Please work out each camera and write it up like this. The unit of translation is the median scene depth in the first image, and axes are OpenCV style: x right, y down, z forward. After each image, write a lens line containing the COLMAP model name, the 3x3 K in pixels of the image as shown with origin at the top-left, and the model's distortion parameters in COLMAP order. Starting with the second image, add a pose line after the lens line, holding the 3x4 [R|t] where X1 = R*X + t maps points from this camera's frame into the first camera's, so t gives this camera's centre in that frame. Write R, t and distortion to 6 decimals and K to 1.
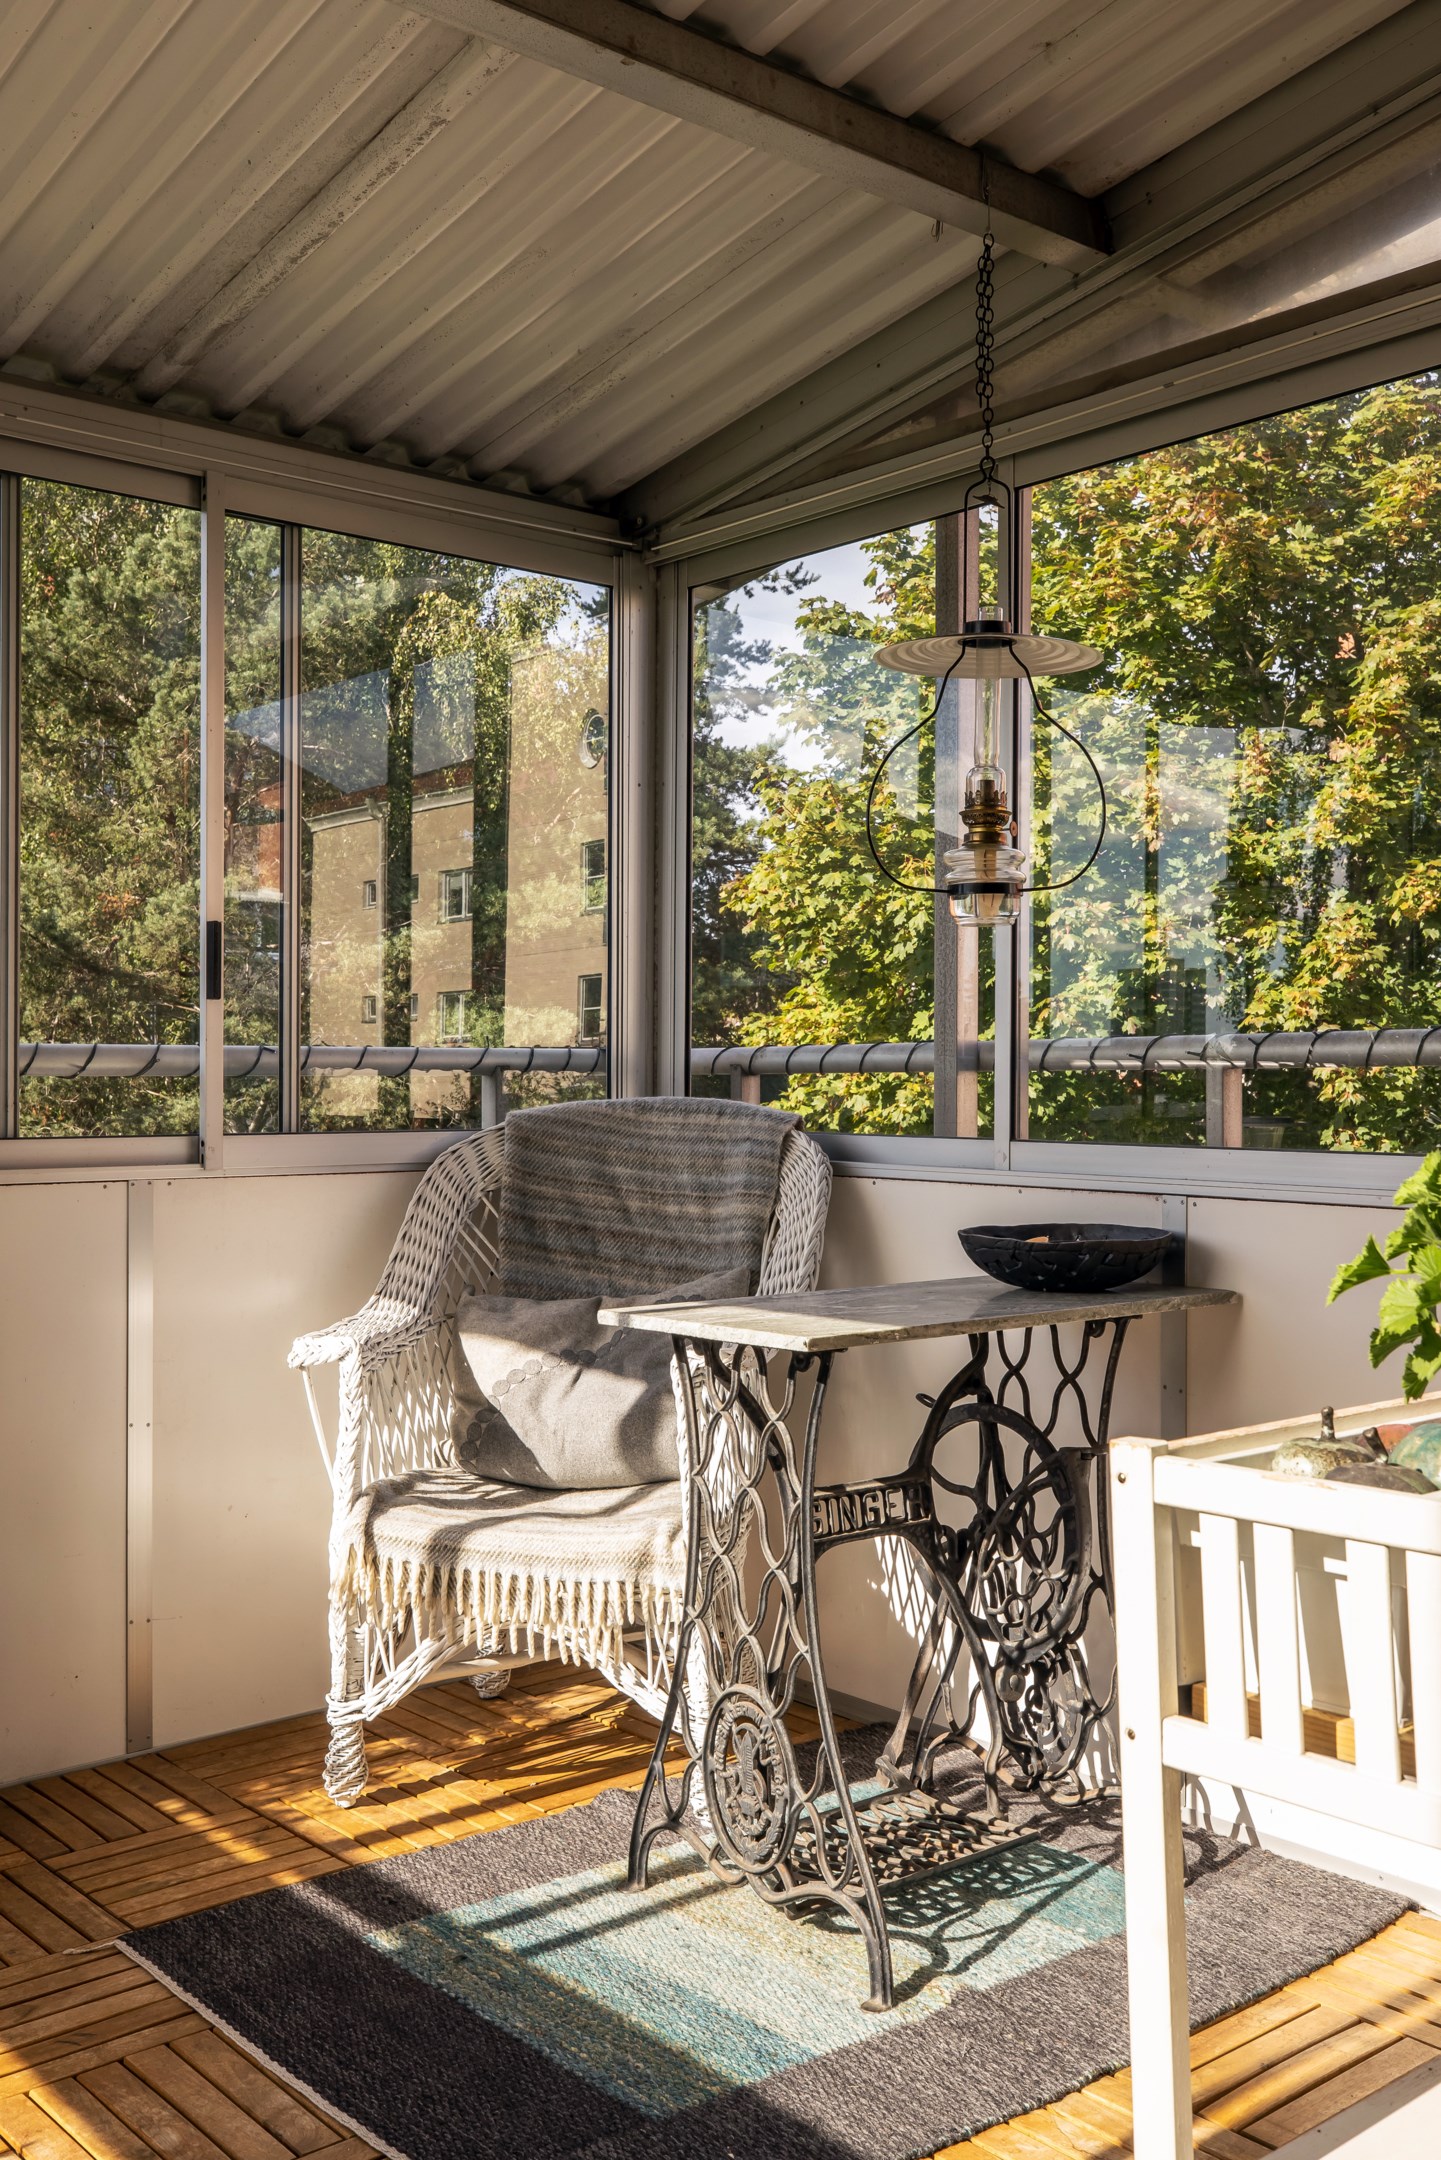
lens RADIAL K [[2034.7, 0, 720.5], [0, 2034.7, 1080.0], [0, 0, 1]] dist [-0.000216, 0.002637]
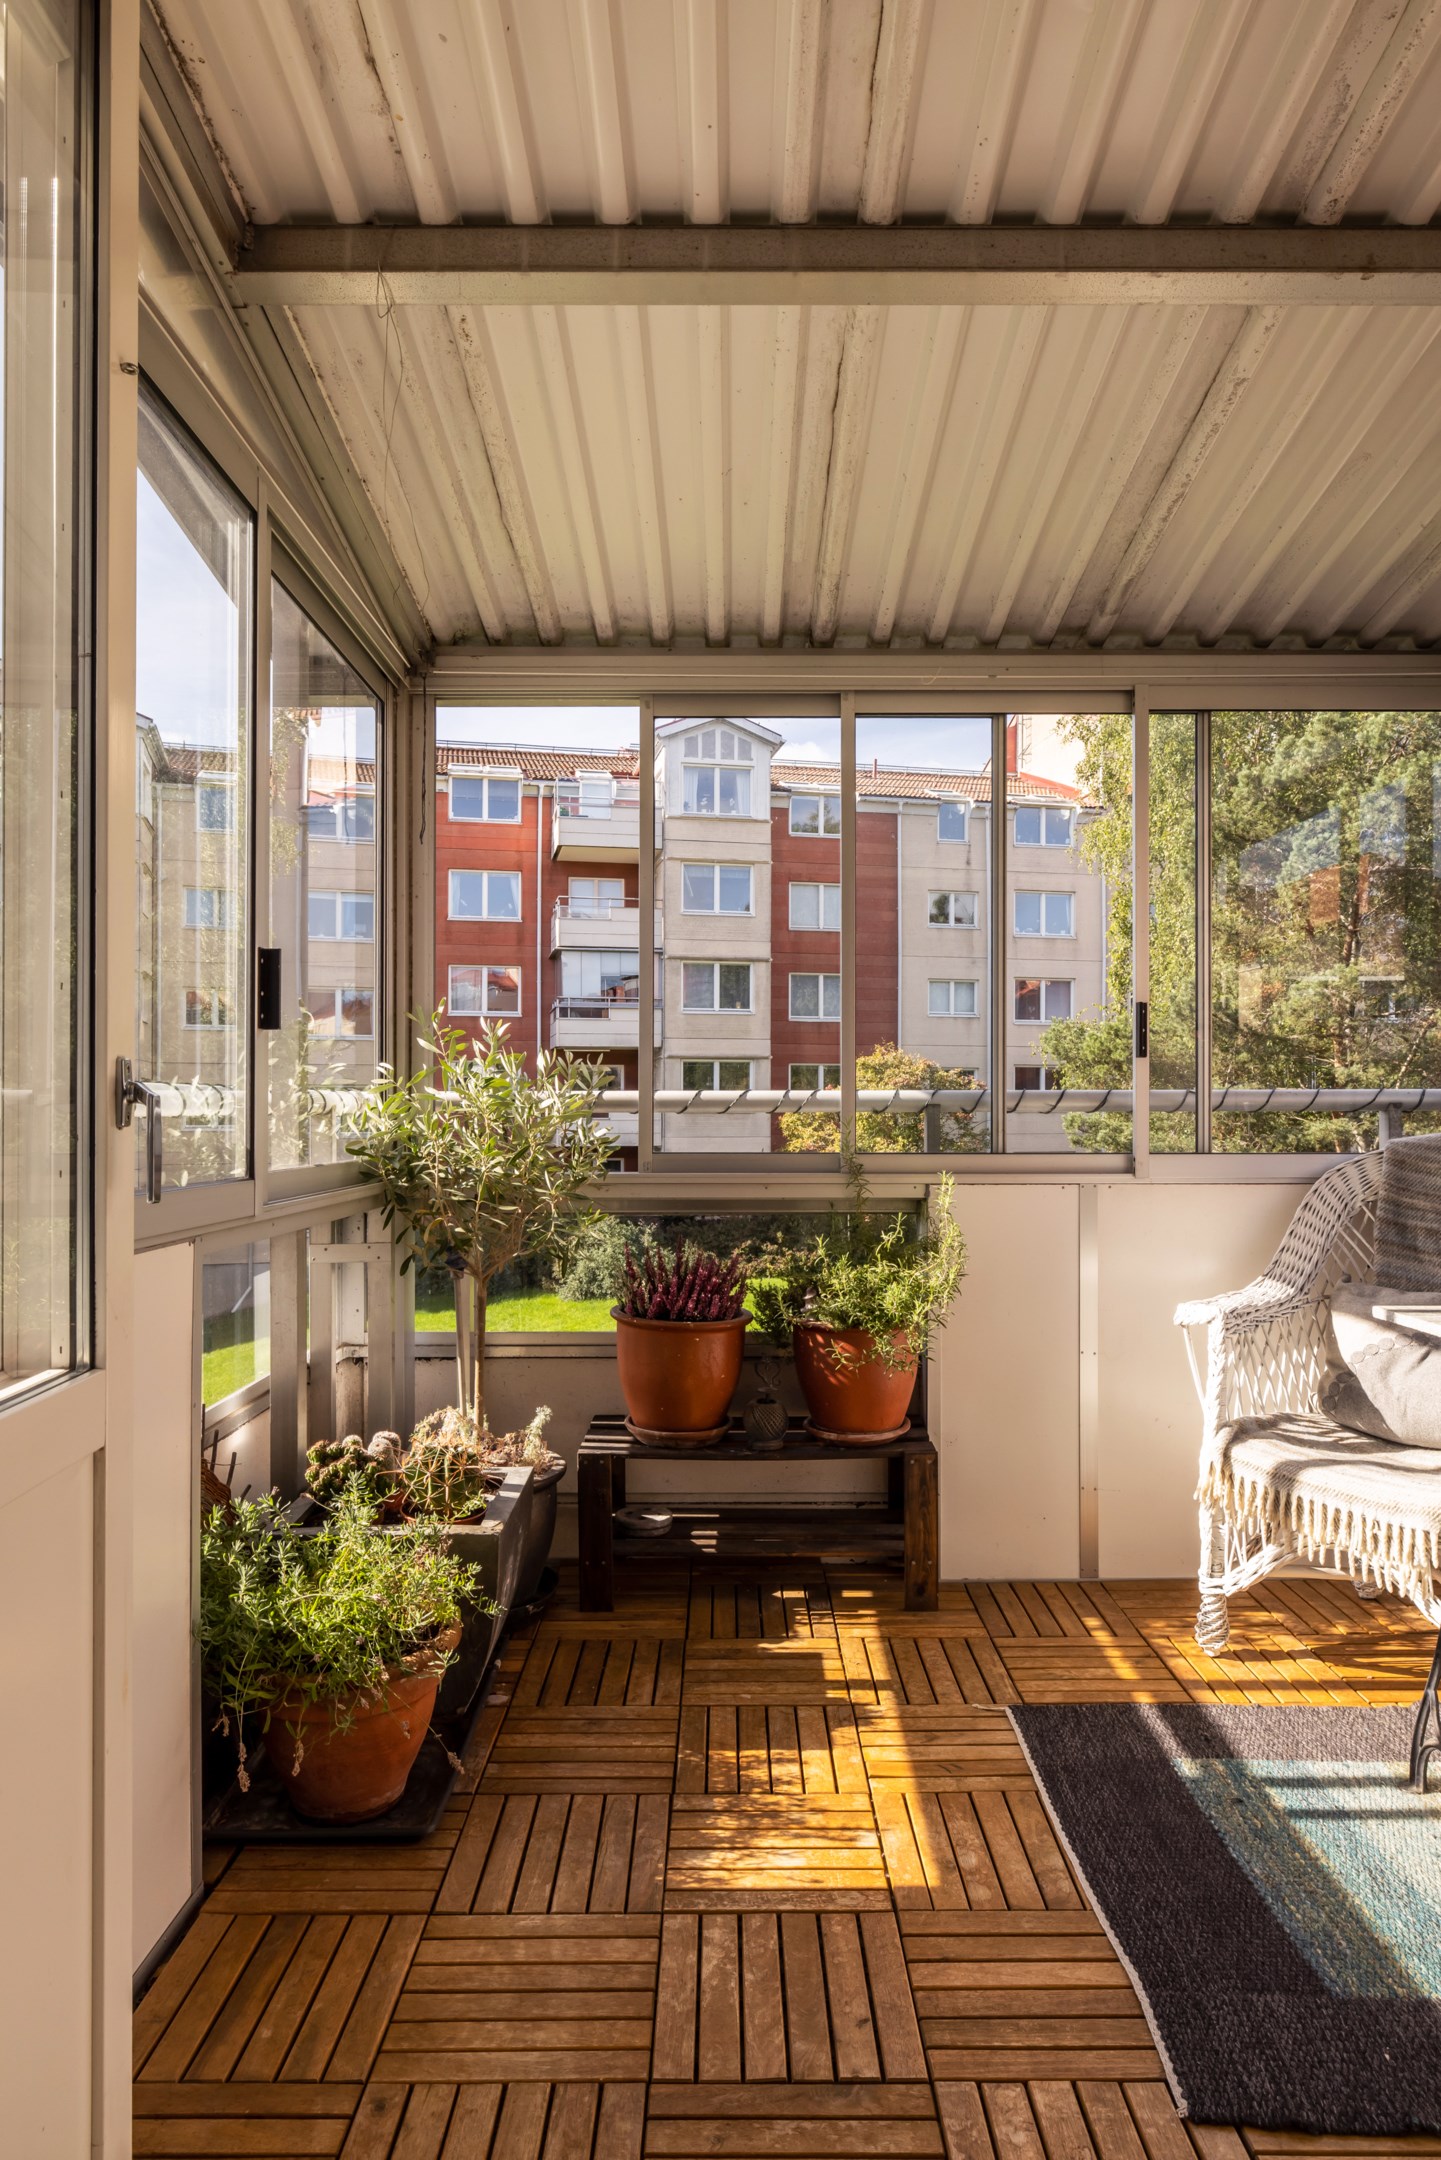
lens RADIAL K [[1318.0, 0, 728.8], [0, 1318.0, 1102.1], [0, 0, 1]] dist [-0.001571, -0.000502]
pose [[0.760826, -0.003209, -0.648948, 0.138814], [0.000187, 0.999989, -0.004726, -0.004780], [0.648956, 0.003474, 0.760818, 0.128616]]
